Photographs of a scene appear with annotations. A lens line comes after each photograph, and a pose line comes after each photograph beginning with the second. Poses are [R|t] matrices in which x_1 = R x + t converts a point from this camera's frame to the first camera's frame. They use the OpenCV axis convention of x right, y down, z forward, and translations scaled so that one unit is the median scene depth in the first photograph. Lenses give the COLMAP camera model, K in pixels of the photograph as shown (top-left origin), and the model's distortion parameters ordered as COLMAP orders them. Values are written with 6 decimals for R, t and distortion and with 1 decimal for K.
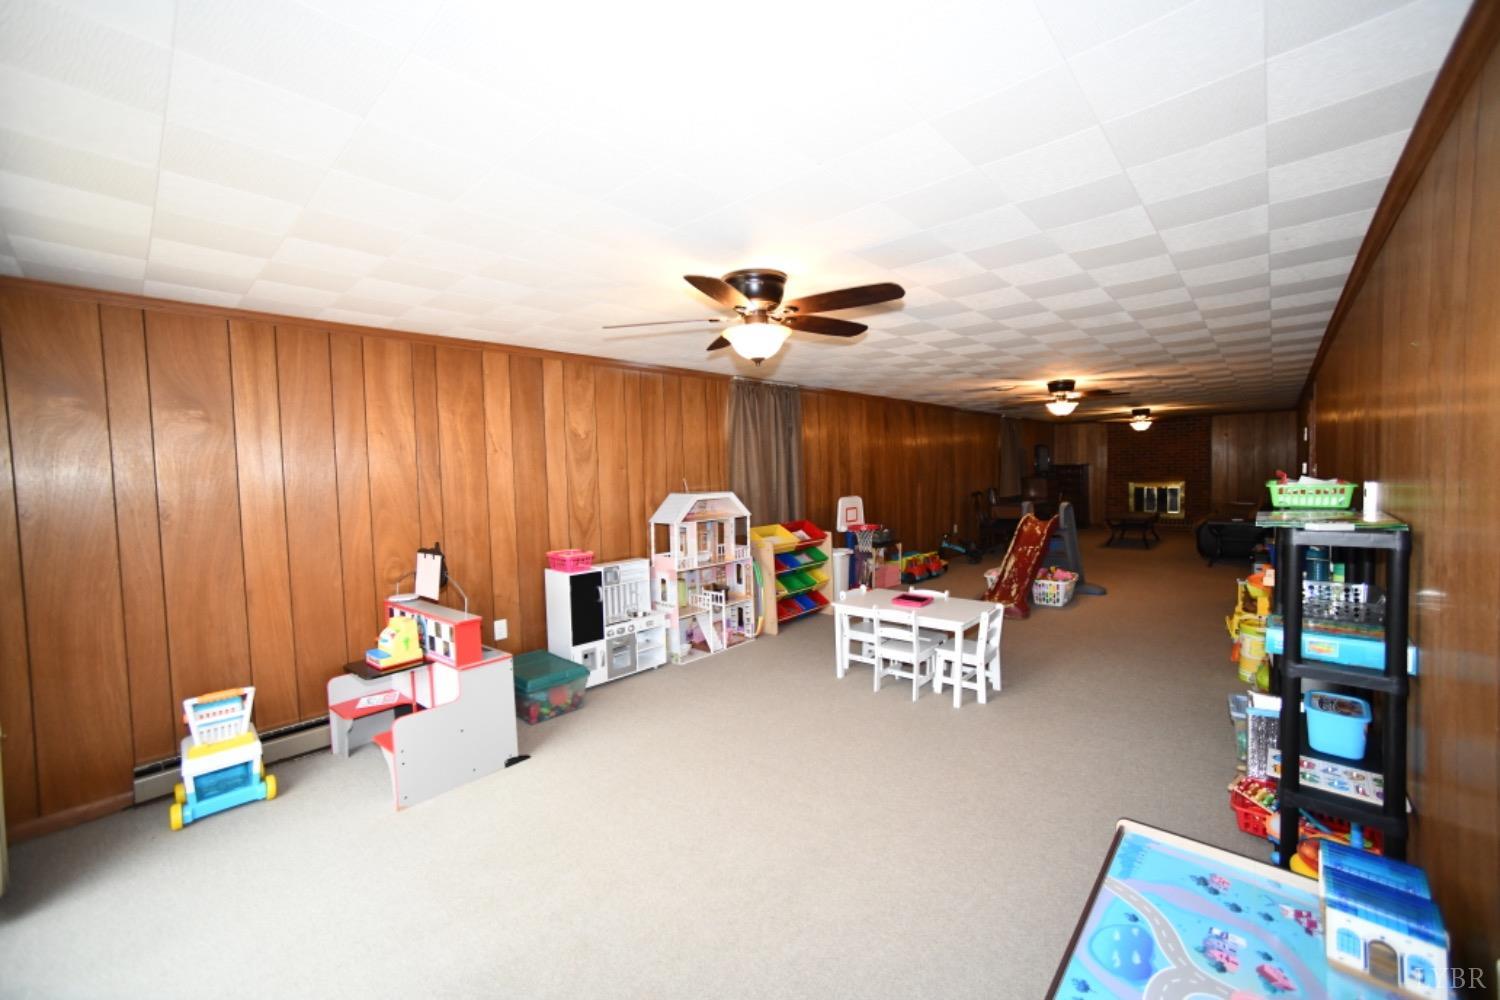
lens RADIAL K [[597.0, 0, 753.7], [0, 597.0, 493.5], [0, 0, 1]] dist [-0.072354, 0.034128]
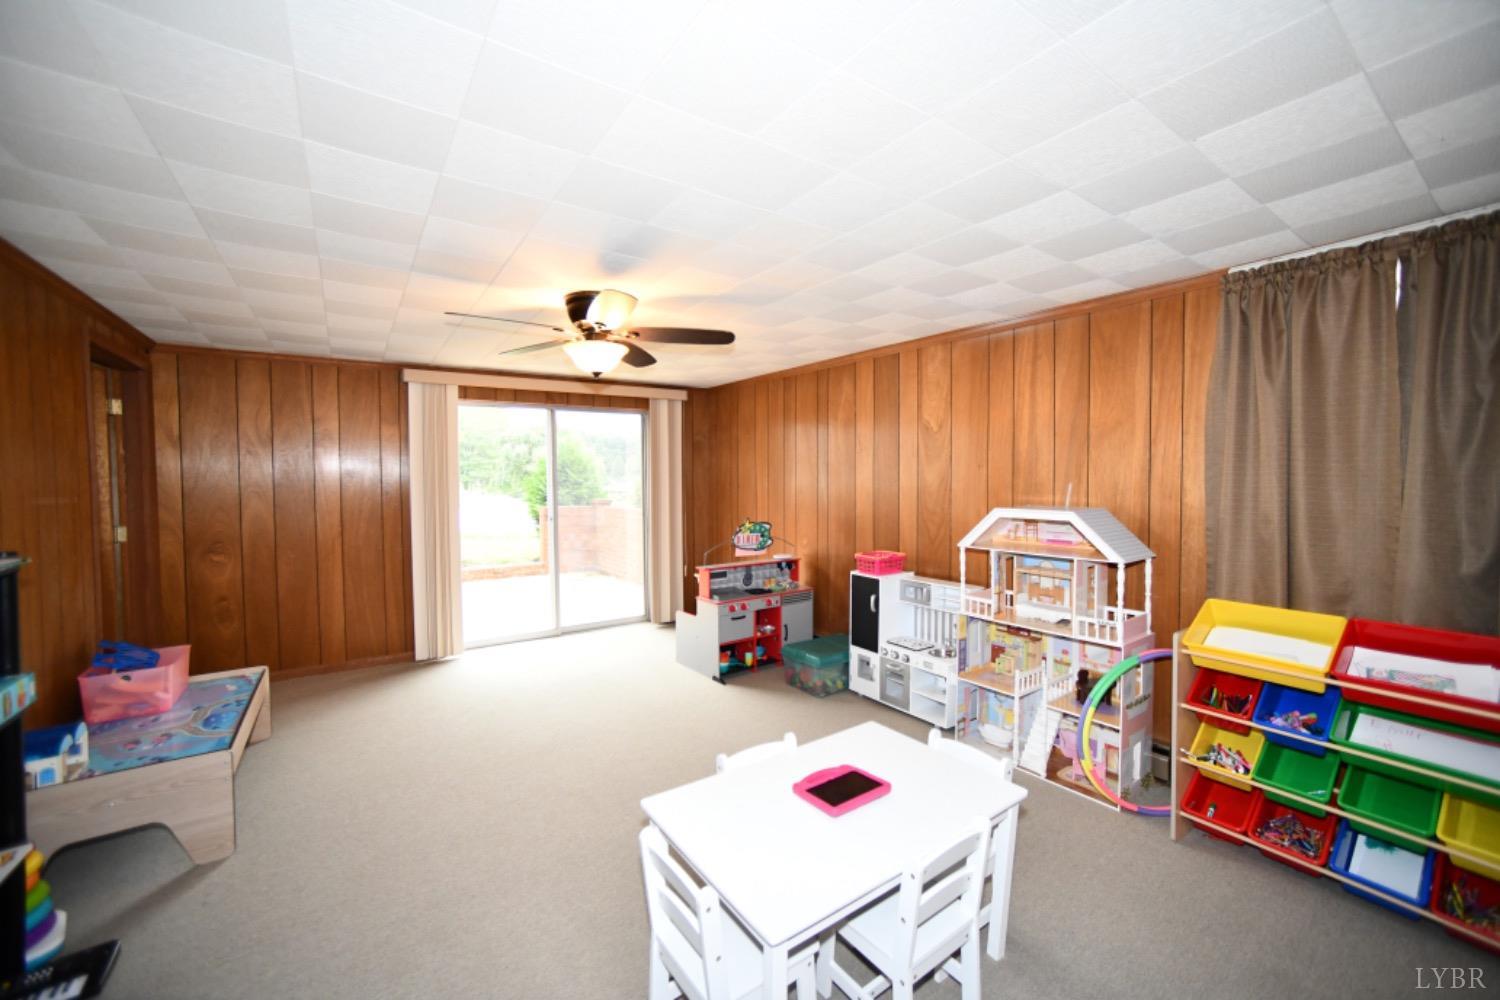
lens RADIAL K [[597.0, 0, 753.7], [0, 597.0, 493.5], [0, 0, 1]] dist [-0.072354, 0.034128]
pose [[-0.219231, 0.059789, -0.973839, 0.644956], [-0.029766, 0.997246, 0.067927, -0.055370], [0.975219, 0.043879, -0.216848, 0.969364]]
